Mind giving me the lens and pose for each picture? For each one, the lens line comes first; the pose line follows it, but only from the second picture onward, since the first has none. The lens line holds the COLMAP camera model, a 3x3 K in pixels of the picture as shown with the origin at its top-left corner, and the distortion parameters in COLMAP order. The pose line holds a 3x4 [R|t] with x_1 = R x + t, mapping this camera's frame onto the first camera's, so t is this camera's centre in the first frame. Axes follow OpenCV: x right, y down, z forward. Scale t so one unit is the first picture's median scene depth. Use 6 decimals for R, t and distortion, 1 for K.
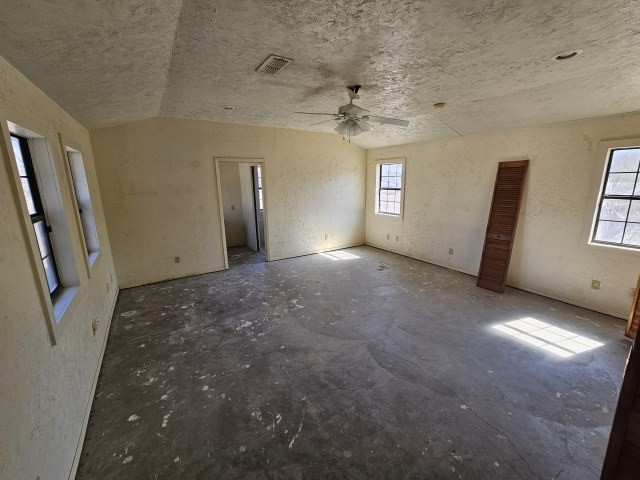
lens RADIAL K [[261.8, 0, 323.2], [0, 261.8, 238.3], [0, 0, 1]] dist [-0.000519, 0.000284]
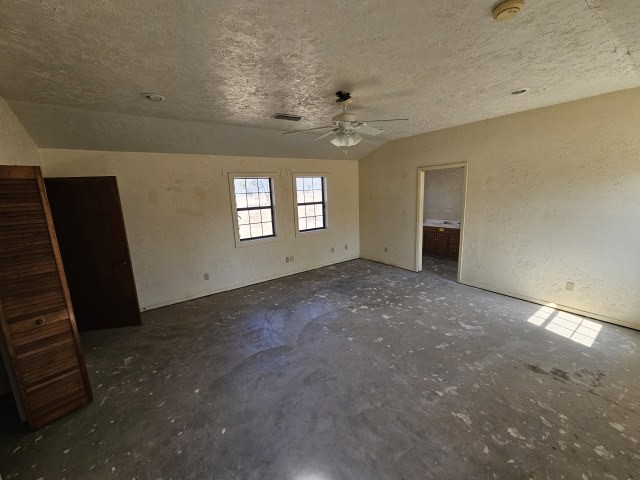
lens RADIAL K [[261.8, 0, 323.6], [0, 261.8, 239.7], [0, 0, 1]] dist [-0.000519, 0.000284]
pose [[0.057129, 0.191340, -0.979860, 0.858086], [-0.182502, 0.966927, 0.178174, -0.175246], [0.981544, 0.168648, 0.090160, 0.721675]]
